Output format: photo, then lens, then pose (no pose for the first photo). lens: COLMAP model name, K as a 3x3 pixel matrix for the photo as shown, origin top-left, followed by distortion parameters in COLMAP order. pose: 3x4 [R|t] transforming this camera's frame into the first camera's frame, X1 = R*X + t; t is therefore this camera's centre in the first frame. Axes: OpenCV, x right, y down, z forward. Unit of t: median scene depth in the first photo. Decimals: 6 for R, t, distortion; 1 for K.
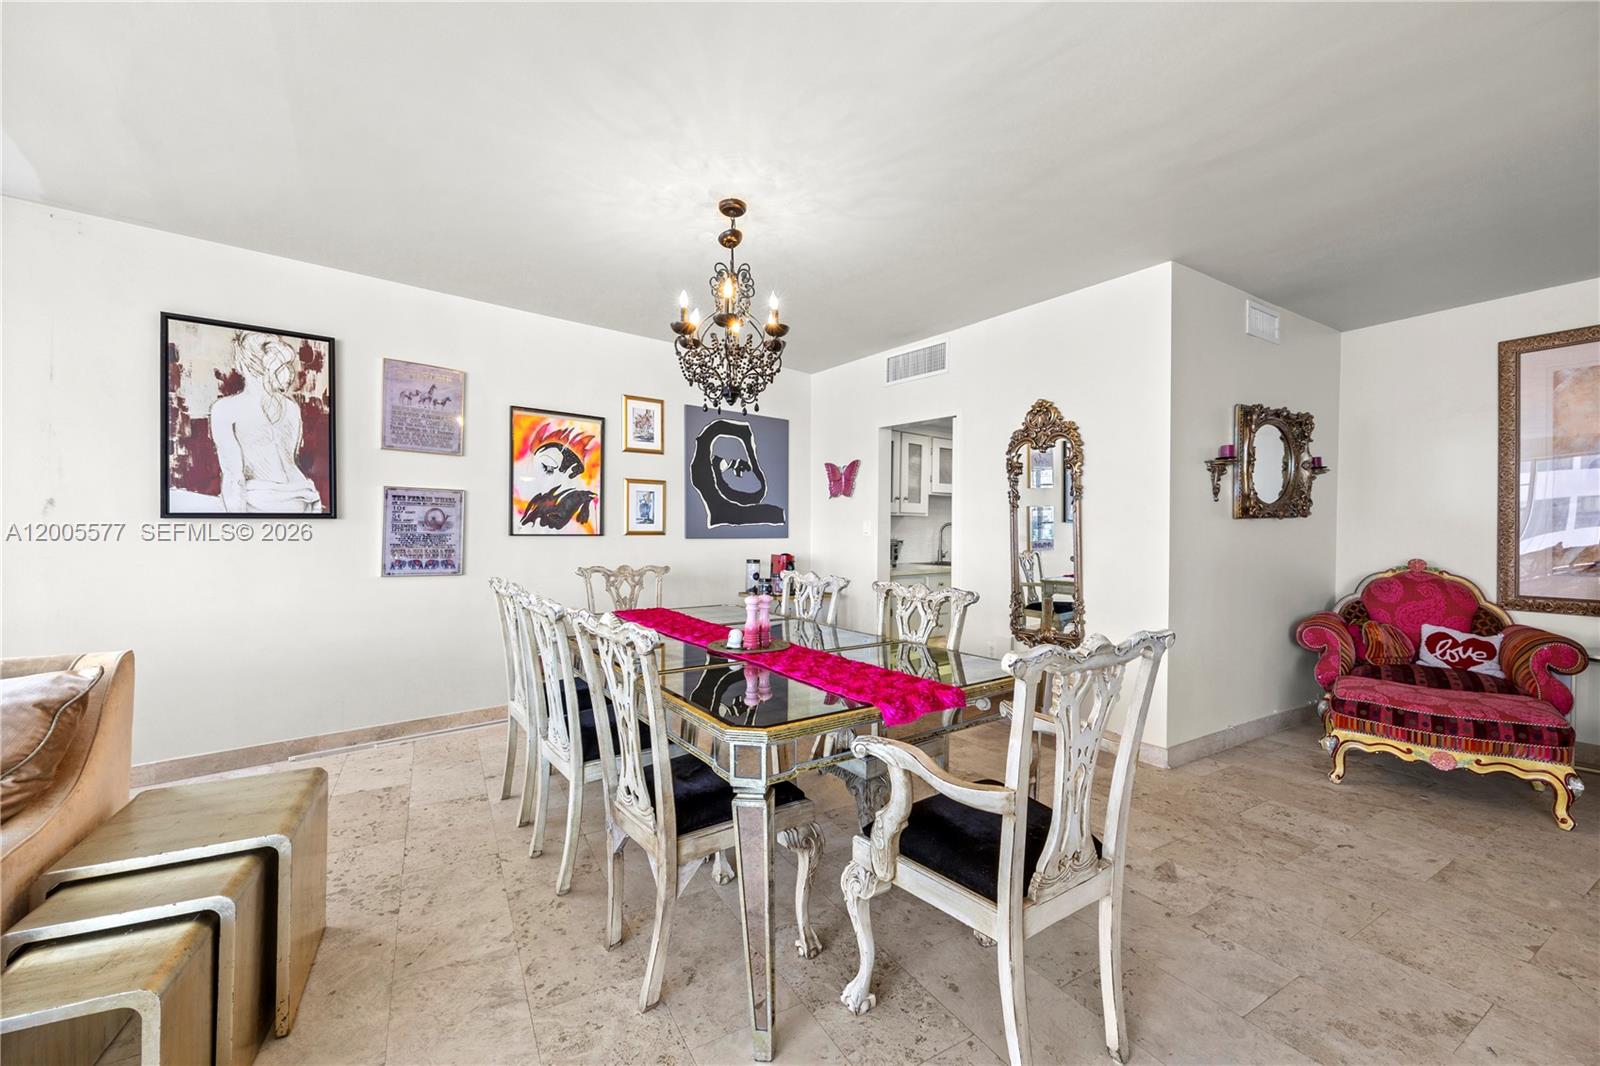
lens RADIAL K [[650.5, 0, 801.2], [0, 650.5, 533.7], [0, 0, 1]] dist [-0.007679, 0.001067]
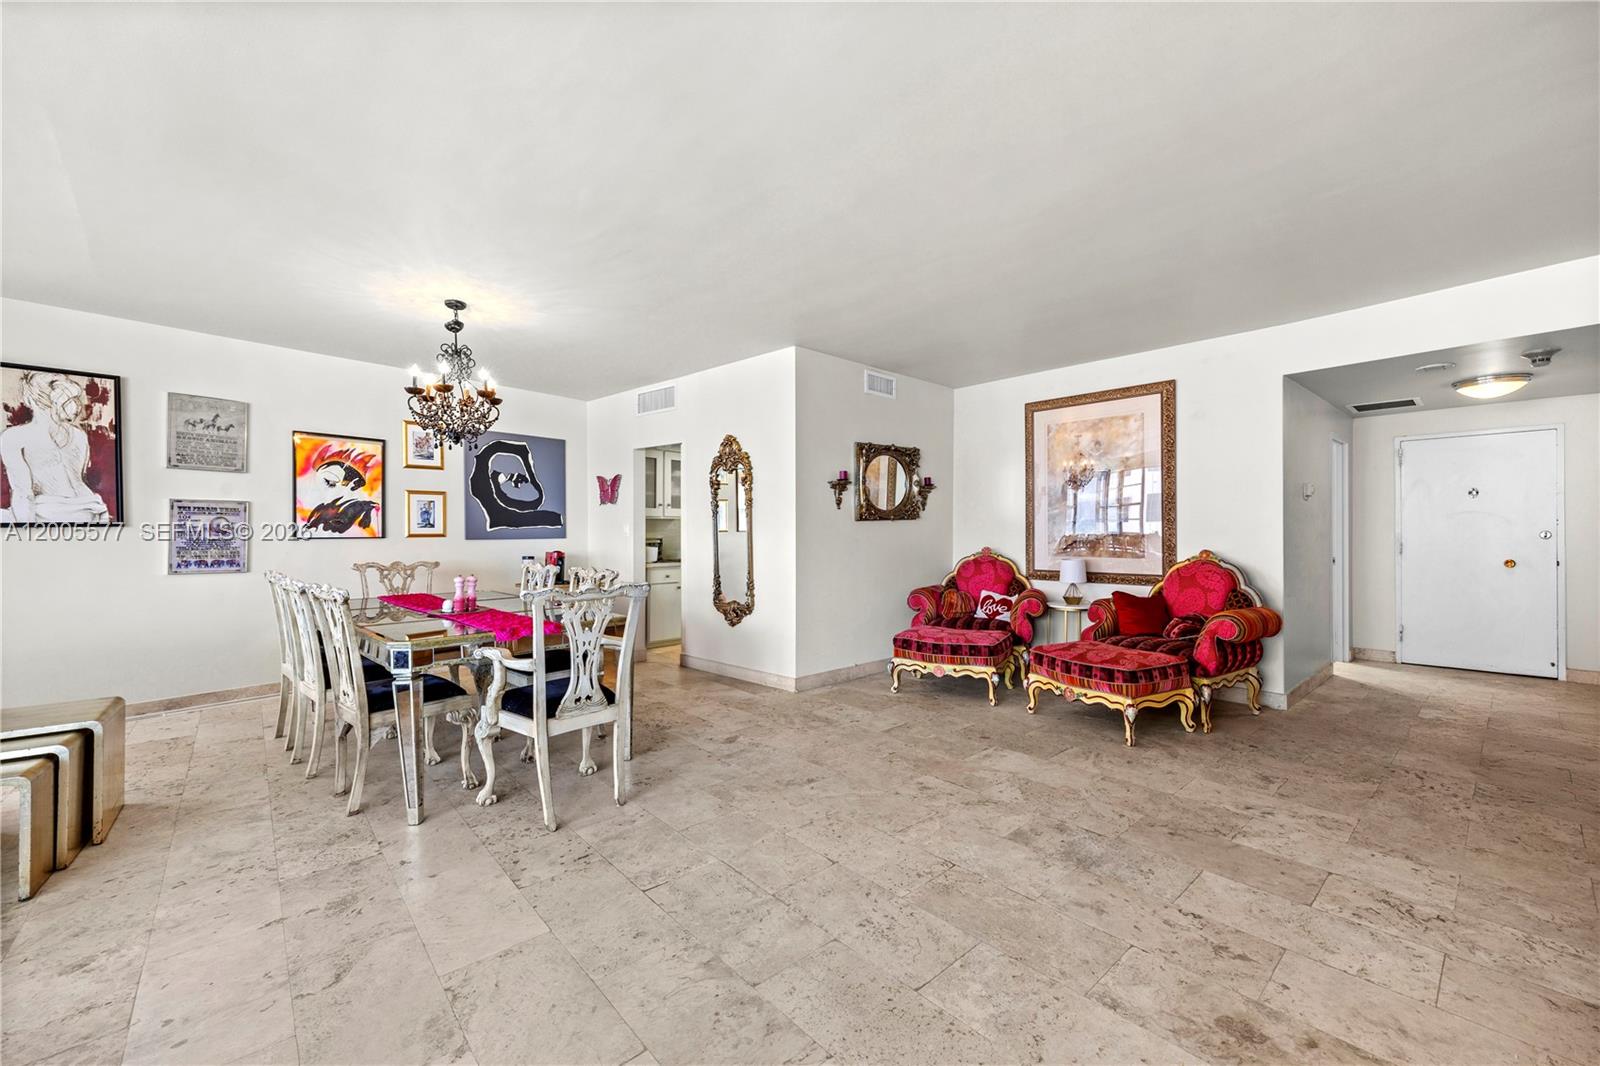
lens RADIAL K [[650.5, 0, 804.4], [0, 650.5, 532.6], [0, 0, 1]] dist [-0.007679, 0.001067]
pose [[0.979815, -0.010743, 0.199619, 0.287790], [0.011176, 0.999937, -0.001039, 0.003509], [-0.199595, 0.003249, 0.979873, -0.436052]]
